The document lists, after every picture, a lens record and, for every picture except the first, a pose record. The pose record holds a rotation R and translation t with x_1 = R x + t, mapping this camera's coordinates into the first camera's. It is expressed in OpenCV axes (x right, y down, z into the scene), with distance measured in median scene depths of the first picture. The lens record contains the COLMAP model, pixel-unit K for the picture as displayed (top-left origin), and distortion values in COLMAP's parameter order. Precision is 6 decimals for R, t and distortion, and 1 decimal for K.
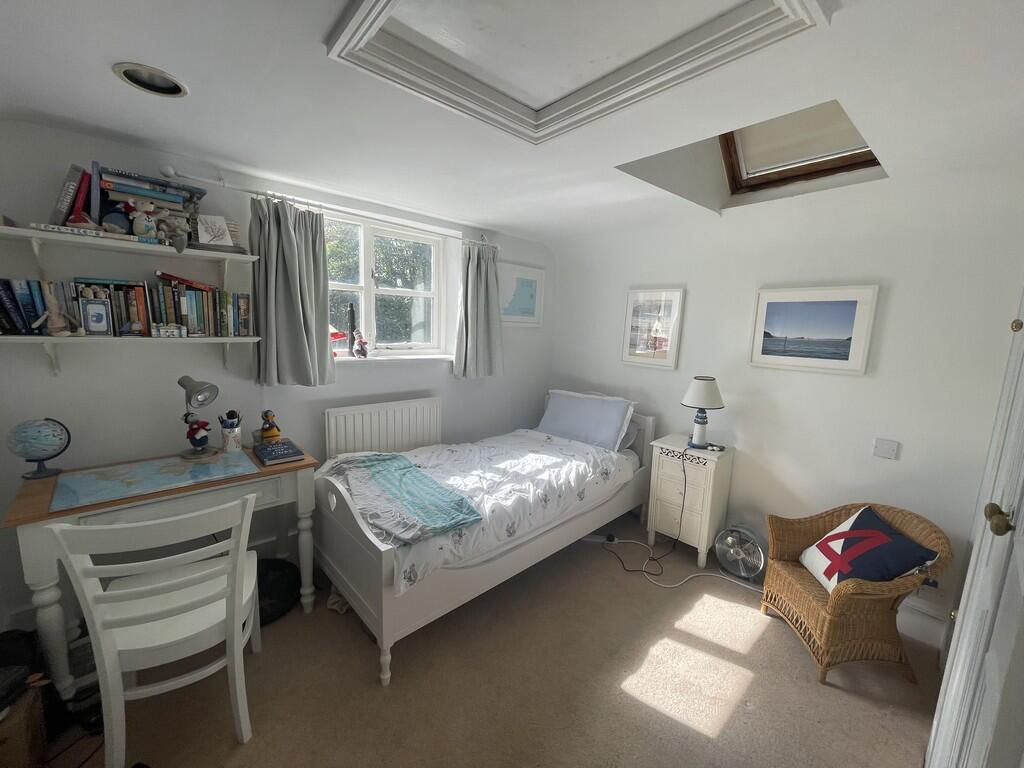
lens RADIAL K [[409.5, 0, 507.8], [0, 409.5, 388.0], [0, 0, 1]] dist [0.000723, -0.000014]
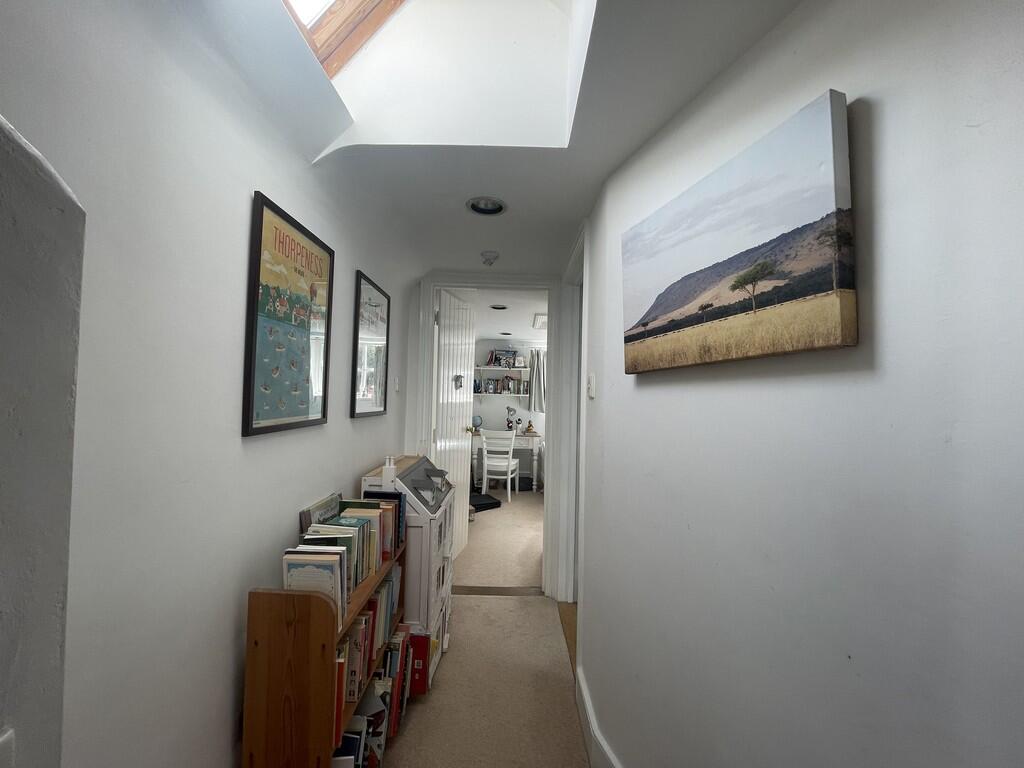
lens RADIAL K [[409.5, 0, 507.8], [0, 409.5, 388.0], [0, 0, 1]] dist [0.000723, -0.000014]
pose [[0.750273, -0.041036, -0.659853, 1.354953], [-0.094853, 0.981065, -0.168862, 0.377825], [0.654288, 0.189282, 0.732174, -1.405081]]
